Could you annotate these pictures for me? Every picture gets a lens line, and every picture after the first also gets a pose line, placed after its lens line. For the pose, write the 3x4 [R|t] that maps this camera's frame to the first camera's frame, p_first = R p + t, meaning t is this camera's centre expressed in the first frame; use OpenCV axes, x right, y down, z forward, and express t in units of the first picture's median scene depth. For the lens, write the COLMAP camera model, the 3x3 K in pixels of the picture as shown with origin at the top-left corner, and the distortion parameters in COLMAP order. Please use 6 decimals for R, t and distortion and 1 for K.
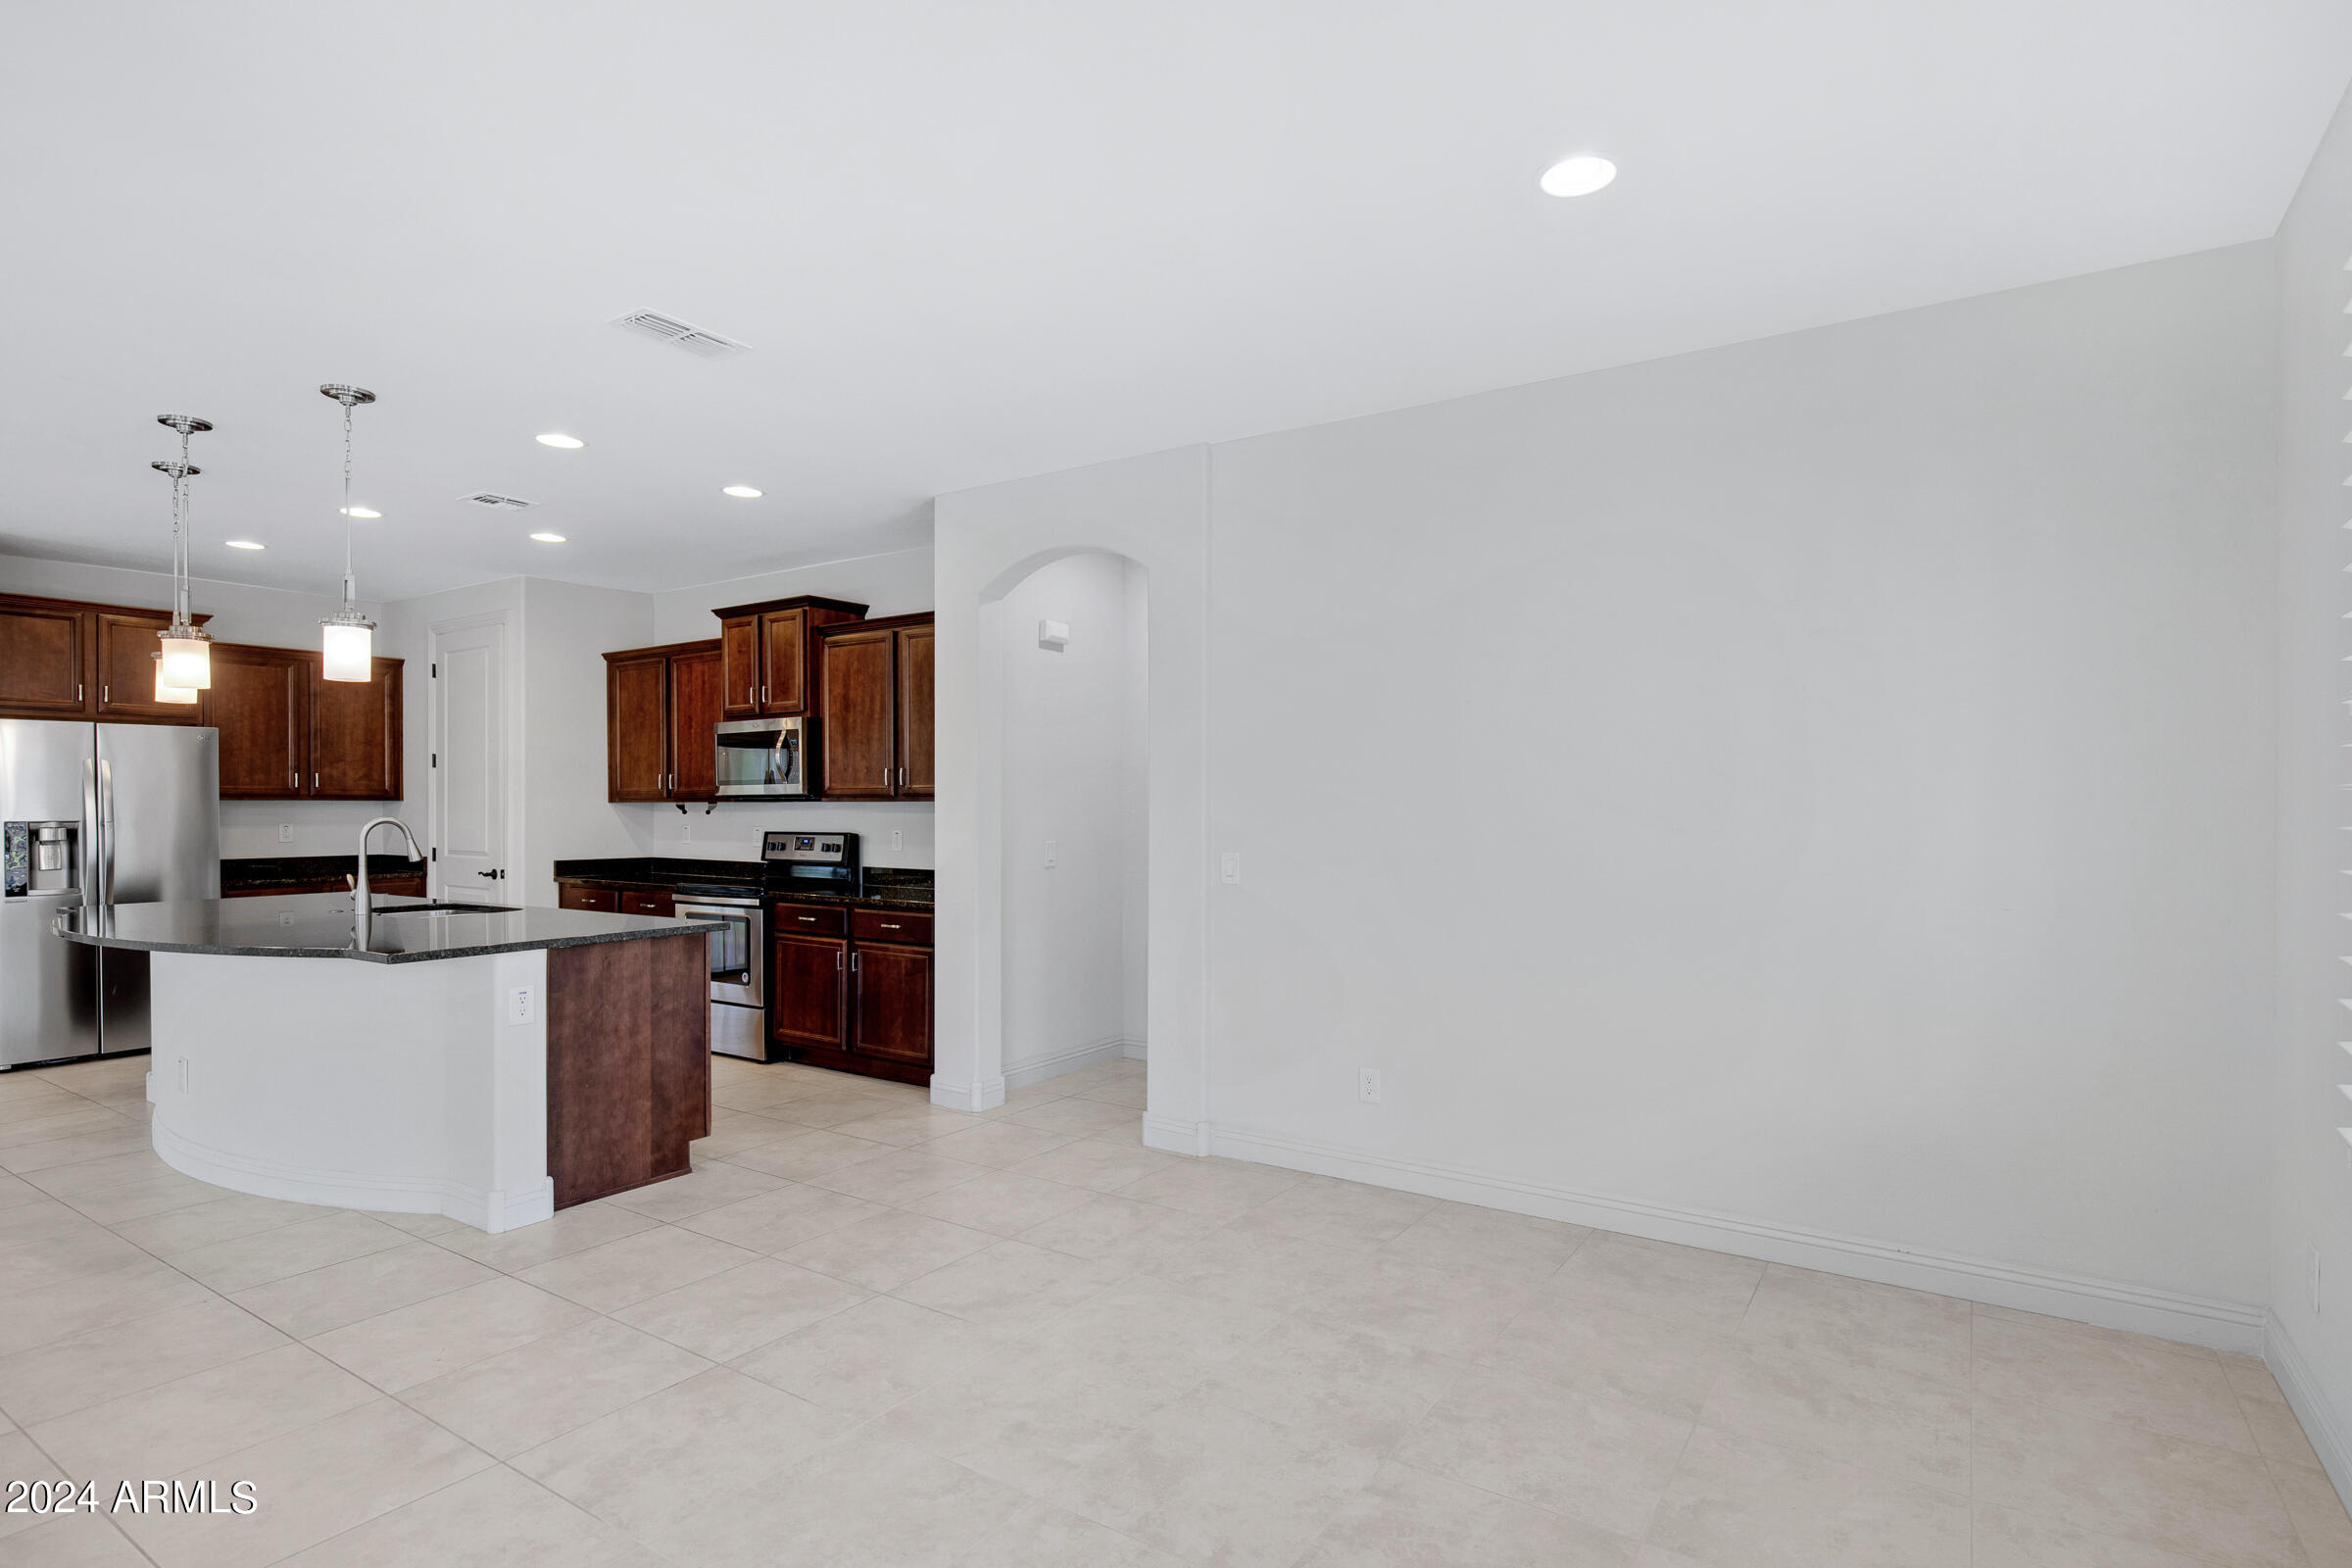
lens RADIAL K [[1142.1, 0, 1176.0], [0, 1142.1, 784.0], [0, 0, 1]] dist [0.022924, 0.000389]
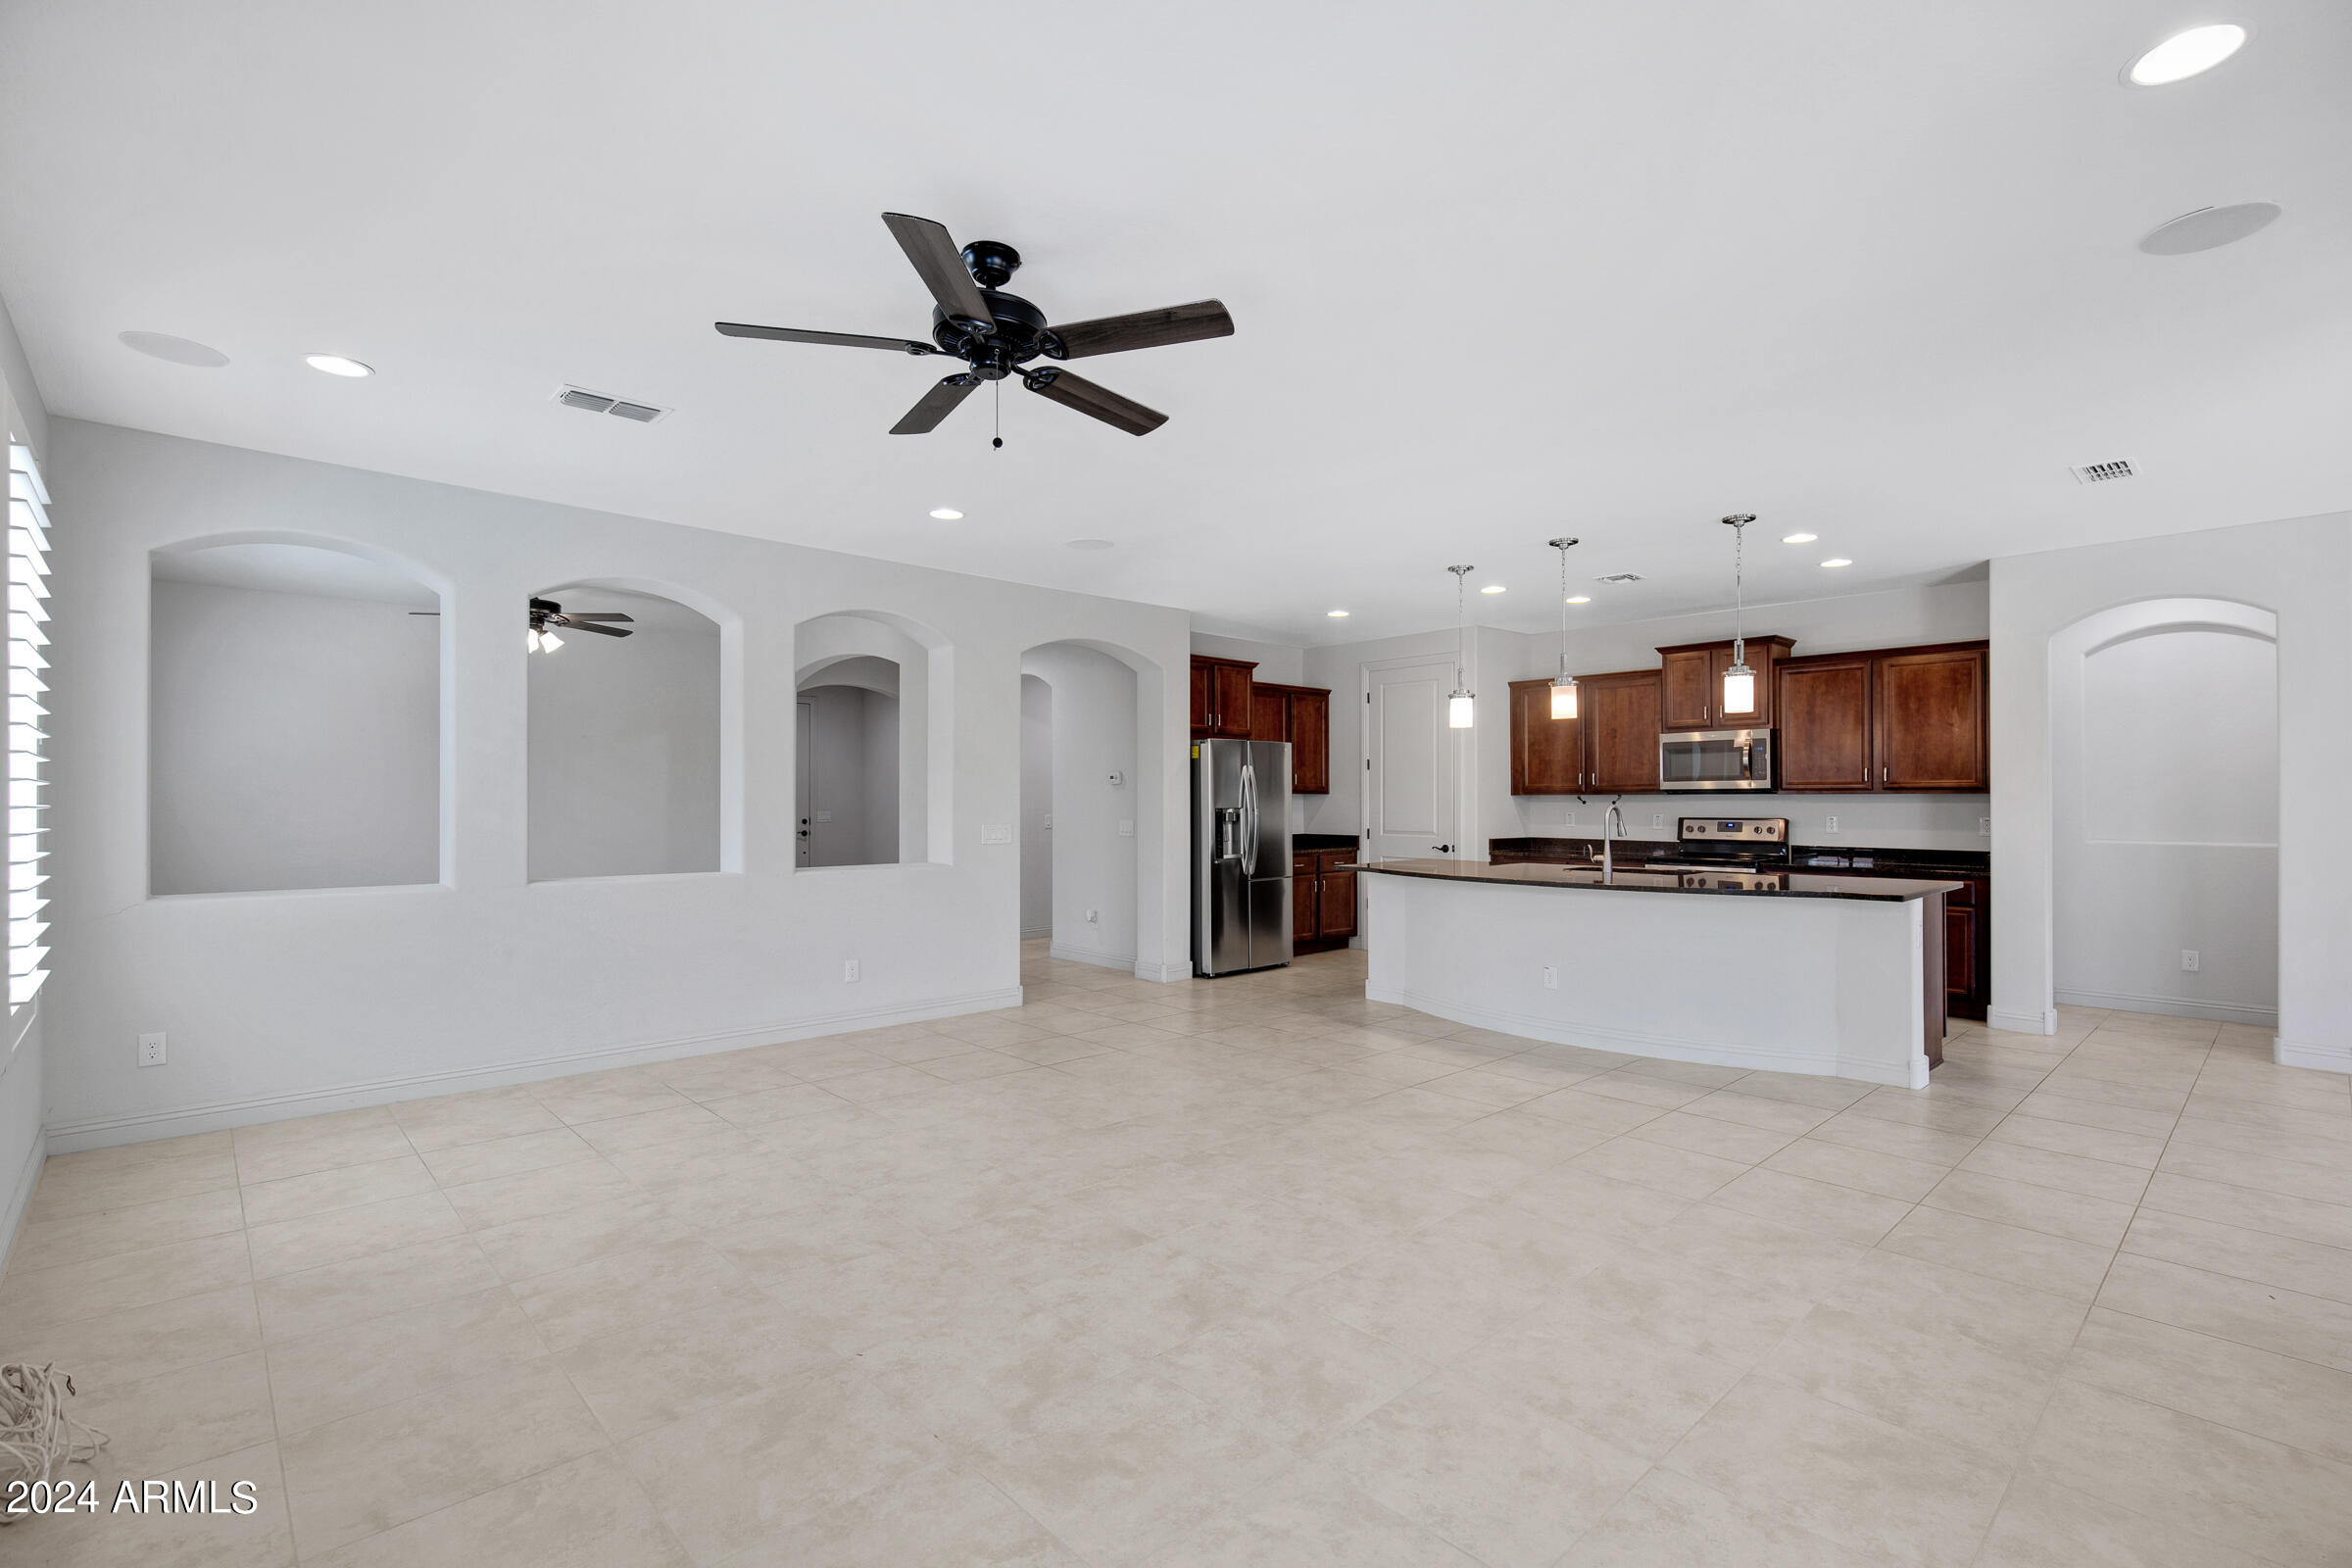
lens RADIAL K [[1018.9, 0, 1176.0], [0, 1018.9, 784.0], [0, 0, 1]] dist [0.000391, 0.000201]
pose [[0.969702, -0.005442, -0.244232, -0.647844], [0.006780, 0.999966, 0.004637, -0.005494], [0.244198, -0.006152, 0.969706, -0.259087]]
